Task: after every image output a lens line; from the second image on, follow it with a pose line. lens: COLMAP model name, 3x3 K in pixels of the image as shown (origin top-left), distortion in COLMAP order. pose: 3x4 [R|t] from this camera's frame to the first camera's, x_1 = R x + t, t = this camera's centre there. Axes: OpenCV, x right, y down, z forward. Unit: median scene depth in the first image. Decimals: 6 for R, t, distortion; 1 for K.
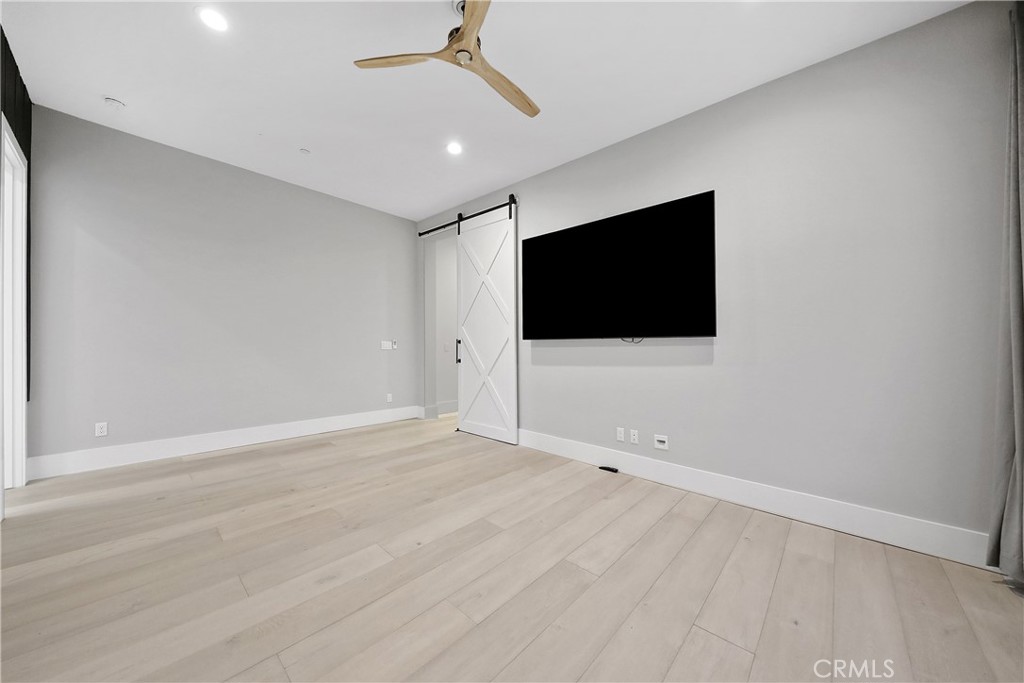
lens RADIAL K [[357.0, 0, 517.3], [0, 357.0, 347.9], [0, 0, 1]] dist [0.000635, -0.000262]
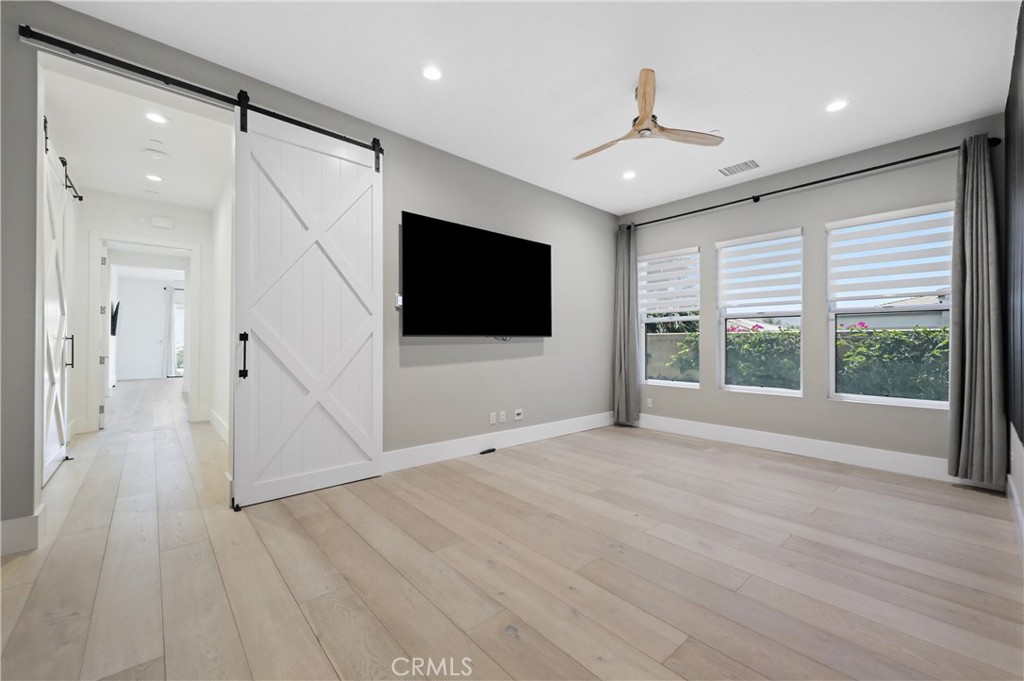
lens RADIAL K [[398.0, 0, 521.3], [0, 398.0, 340.4], [0, 0, 1]] dist [0.023032, -0.000067]
pose [[0.114561, -0.006955, 0.993392, -1.092966], [-0.000147, 0.999975, 0.007018, -0.026083], [-0.993416, -0.000950, 0.114558, 0.823767]]
